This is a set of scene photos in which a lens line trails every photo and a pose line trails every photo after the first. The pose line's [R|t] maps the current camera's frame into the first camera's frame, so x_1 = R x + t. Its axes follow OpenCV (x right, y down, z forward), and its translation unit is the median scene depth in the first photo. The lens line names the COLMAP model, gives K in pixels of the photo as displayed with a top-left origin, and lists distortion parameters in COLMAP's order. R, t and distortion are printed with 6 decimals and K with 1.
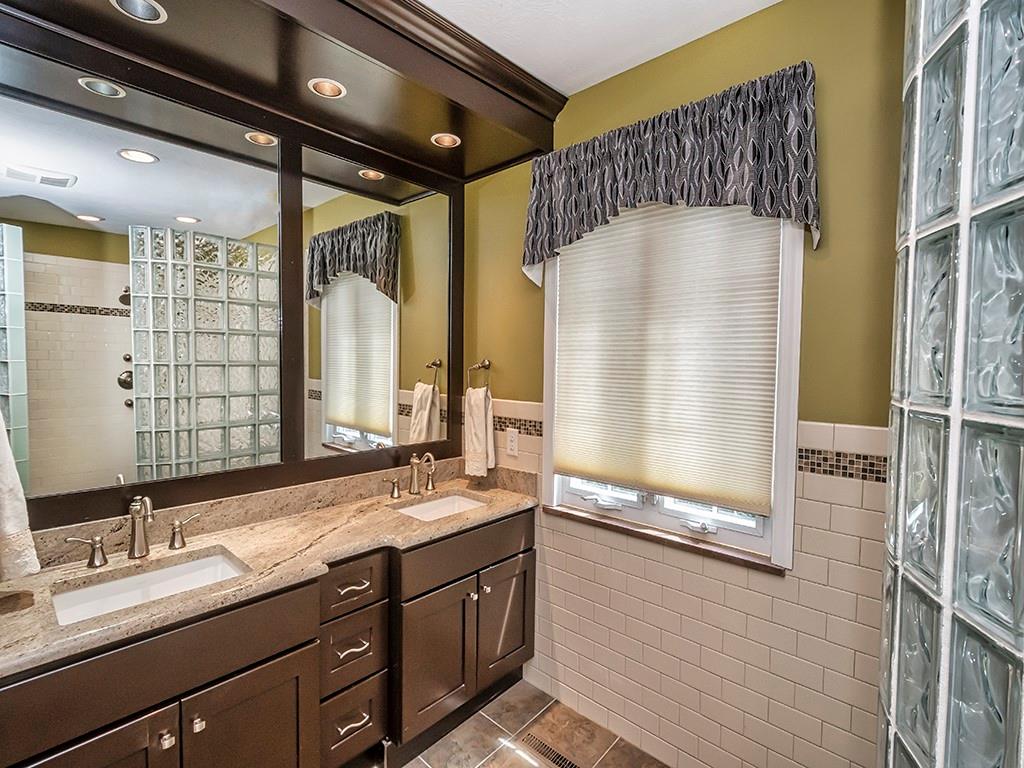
lens RADIAL K [[481.2, 0, 513.9], [0, 481.2, 387.7], [0, 0, 1]] dist [0.014794, -0.000171]
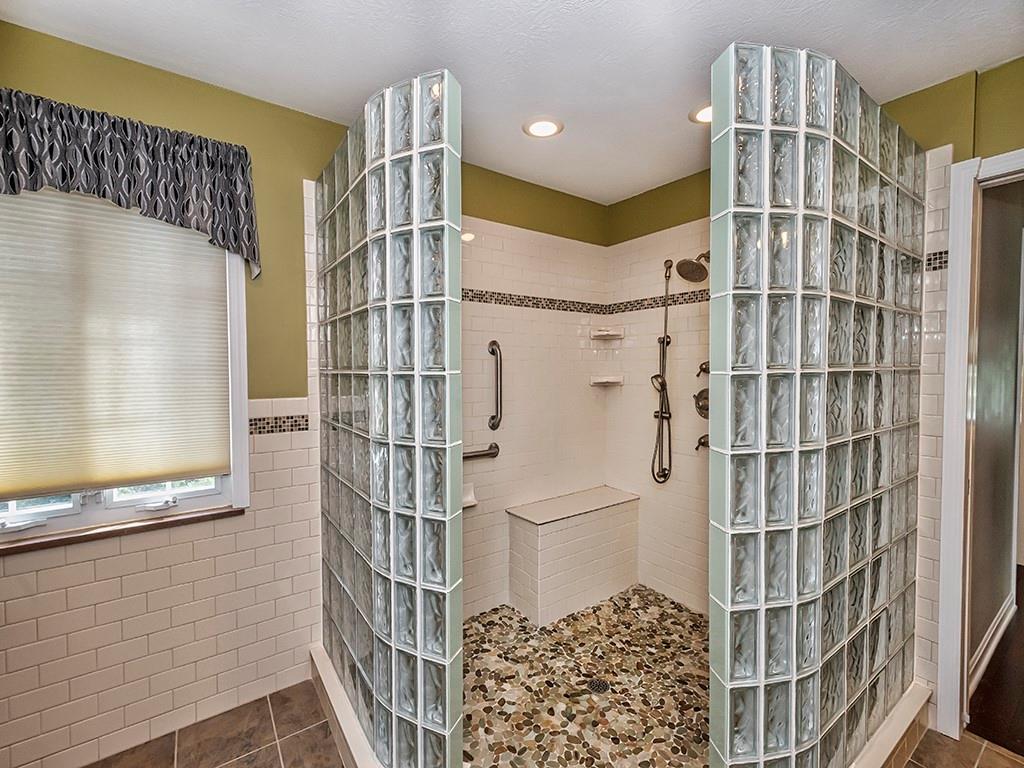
lens RADIAL K [[442.5, 0, 514.1], [0, 442.5, 380.8], [0, 0, 1]] dist [0.002290, 0.000232]
pose [[0.209539, -0.045396, 0.976746, -0.493327], [0.046461, 0.998256, 0.036429, 0.003811], [-0.976696, 0.037747, 0.211282, -0.024021]]
